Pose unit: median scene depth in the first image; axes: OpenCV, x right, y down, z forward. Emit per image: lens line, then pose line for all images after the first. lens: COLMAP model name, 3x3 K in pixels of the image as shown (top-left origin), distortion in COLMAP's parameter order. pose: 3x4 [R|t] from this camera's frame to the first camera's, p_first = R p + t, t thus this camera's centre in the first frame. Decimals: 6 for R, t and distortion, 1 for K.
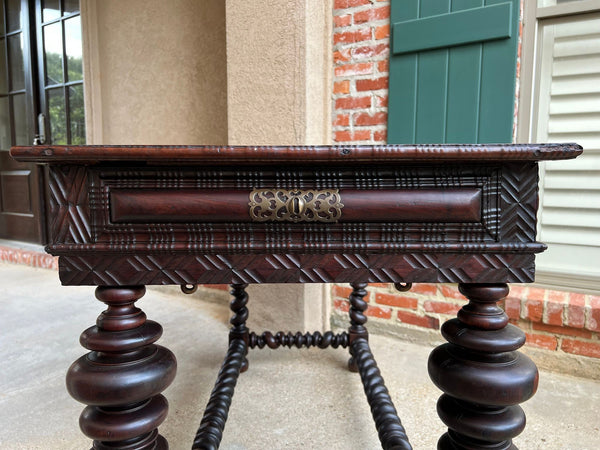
lens RADIAL K [[456.0, 0, 298.5], [0, 456.0, 224.8], [0, 0, 1]] dist [0.046914, -0.060644]
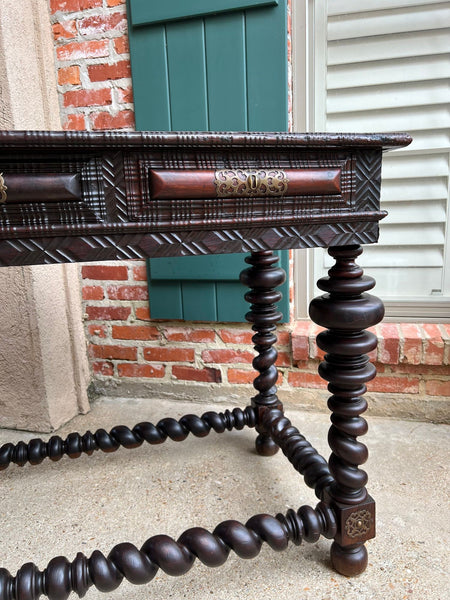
lens RADIAL K [[452.0, 0, 224.8], [0, 452.0, 303.5], [0, 0, 1]] dist [0.069348, -0.081533]
pose [[0.954794, -0.098251, 0.280563, 0.092234], [0.075267, 0.992949, 0.091582, 0.011308], [-0.287583, -0.066325, 0.955456, 0.214176]]
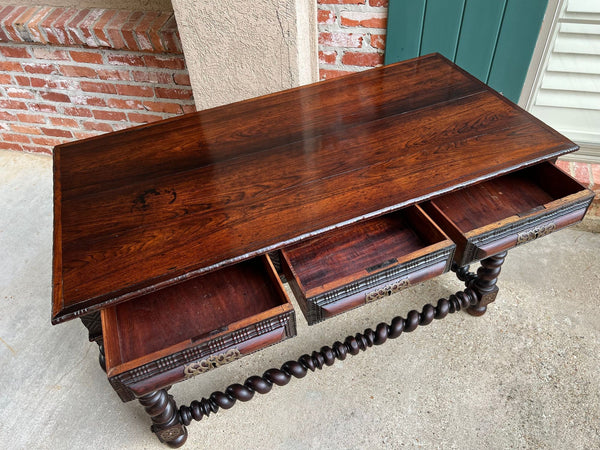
lens RADIAL K [[452.7, 0, 302.9], [0, 452.7, 220.7], [0, 0, 1]] dist [0.052567, -0.061071]
pose [[0.958169, -0.232795, 0.166489, -0.160936], [0.087463, 0.792062, 0.604142, -0.374104], [-0.272511, -0.564309, 0.779290, 0.212622]]
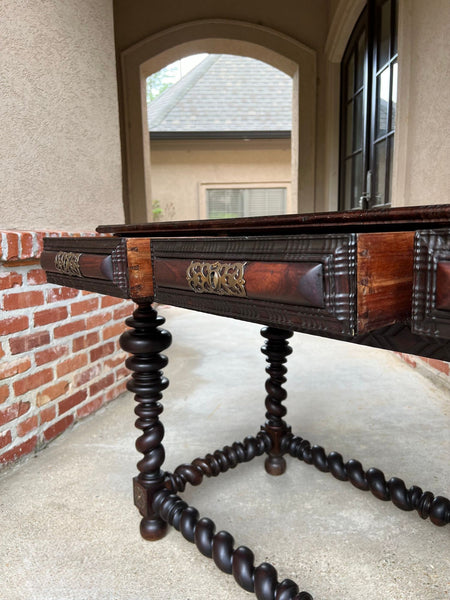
lens RADIAL K [[456.0, 0, 224.7], [0, 456.0, 302.2], [0, 0, 1]] dist [0.046914, -0.060644]
pose [[0.553300, 0.111934, -0.825427, 0.191855], [-0.071409, 0.993656, 0.086880, -0.046112], [0.829916, 0.010872, 0.557783, 0.368451]]
